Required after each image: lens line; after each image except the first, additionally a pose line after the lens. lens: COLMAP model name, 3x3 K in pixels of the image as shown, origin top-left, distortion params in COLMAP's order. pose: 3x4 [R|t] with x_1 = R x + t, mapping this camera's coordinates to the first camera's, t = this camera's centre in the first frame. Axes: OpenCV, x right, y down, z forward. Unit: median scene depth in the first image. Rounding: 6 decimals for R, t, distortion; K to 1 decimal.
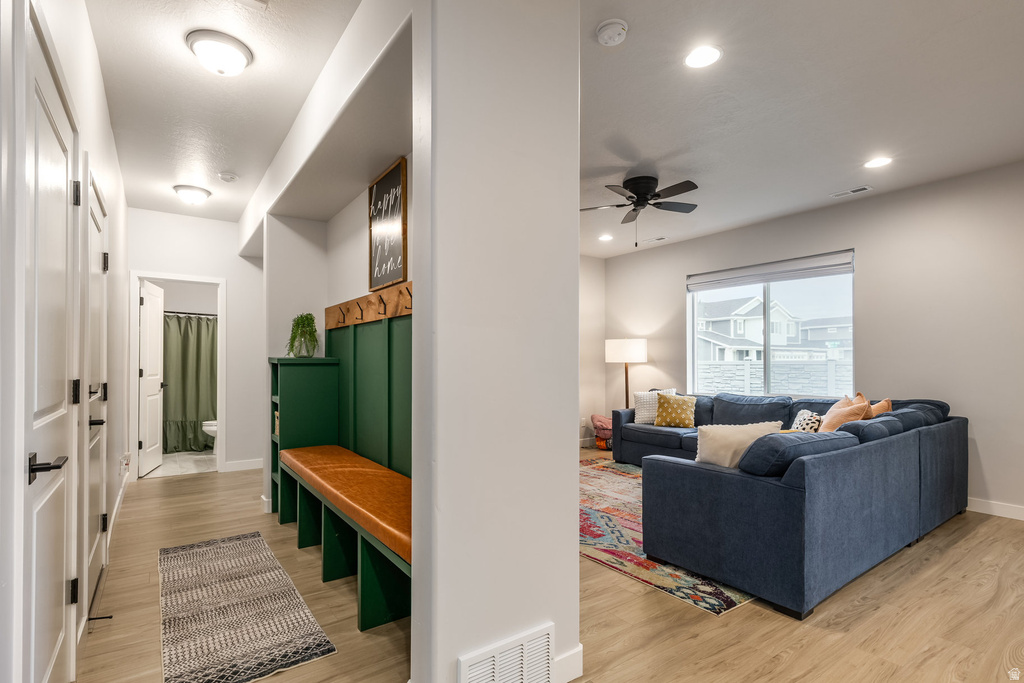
lens RADIAL K [[490.1, 0, 514.8], [0, 490.1, 357.4], [0, 0, 1]] dist [0.018750, -0.001377]
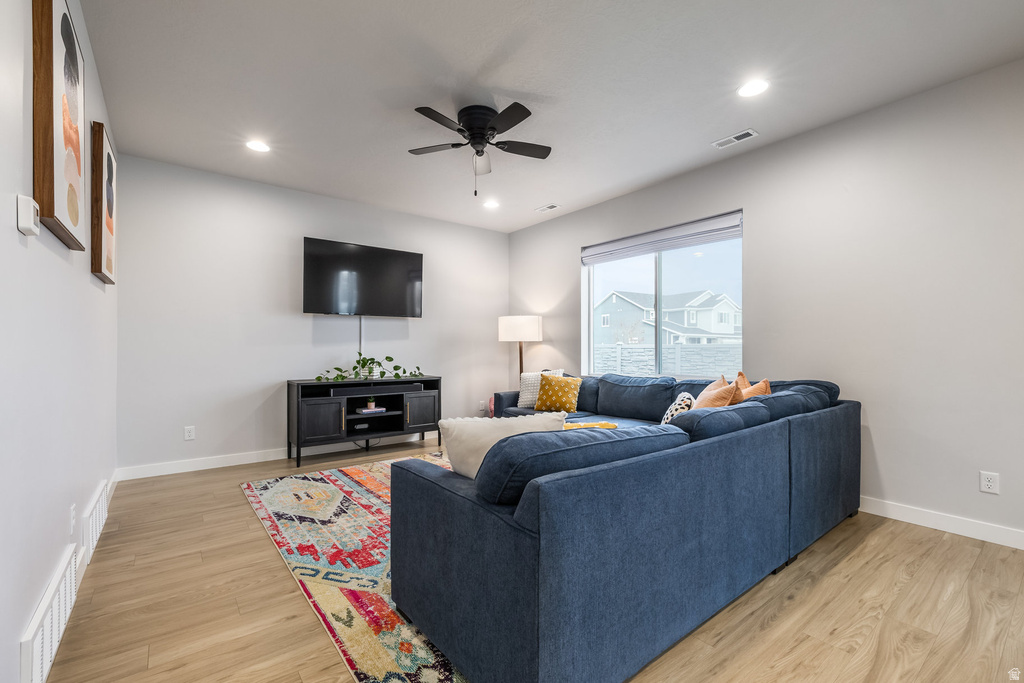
lens RADIAL K [[433.1, 0, 515.2], [0, 433.1, 344.9], [0, 0, 1]] dist [0.006873, 0.000108]
pose [[0.999623, 0.001699, 0.027413, 0.294443], [-0.001694, 0.999999, -0.000208, 0.025910], [-0.027413, 0.000162, 0.999624, 0.269424]]
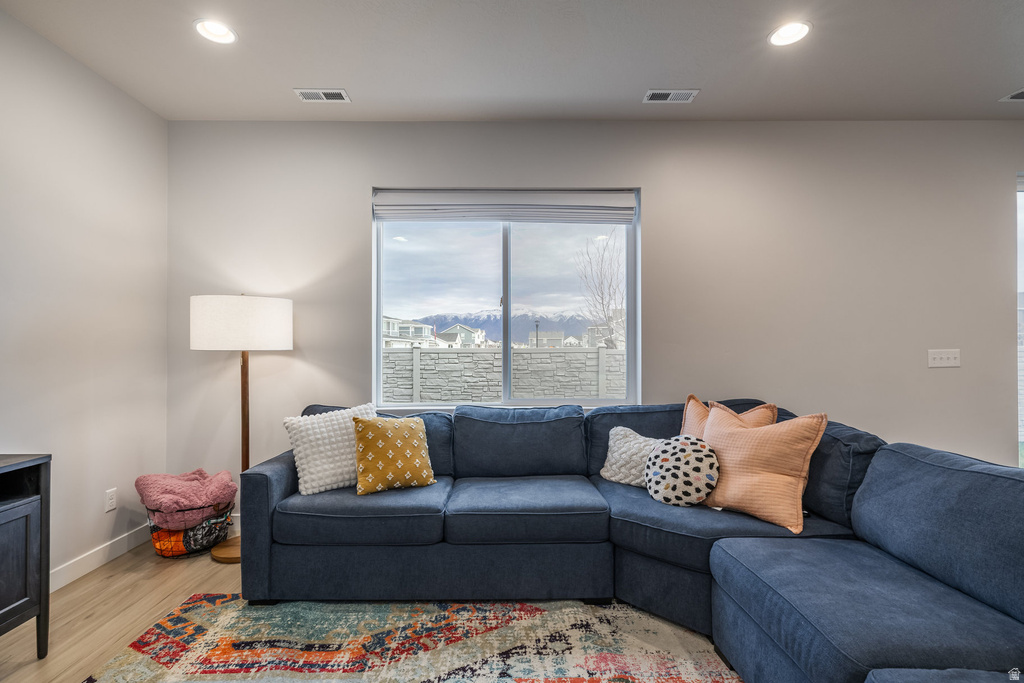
lens RADIAL K [[490.1, 0, 501.3], [0, 490.1, 347.3], [0, 0, 1]] dist [0.018750, -0.001377]
pose [[0.604131, 0.005074, 0.796869, 0.014272], [-0.008600, 0.999963, 0.000153, 0.008336], [-0.796839, -0.006945, 0.604152, 0.821431]]
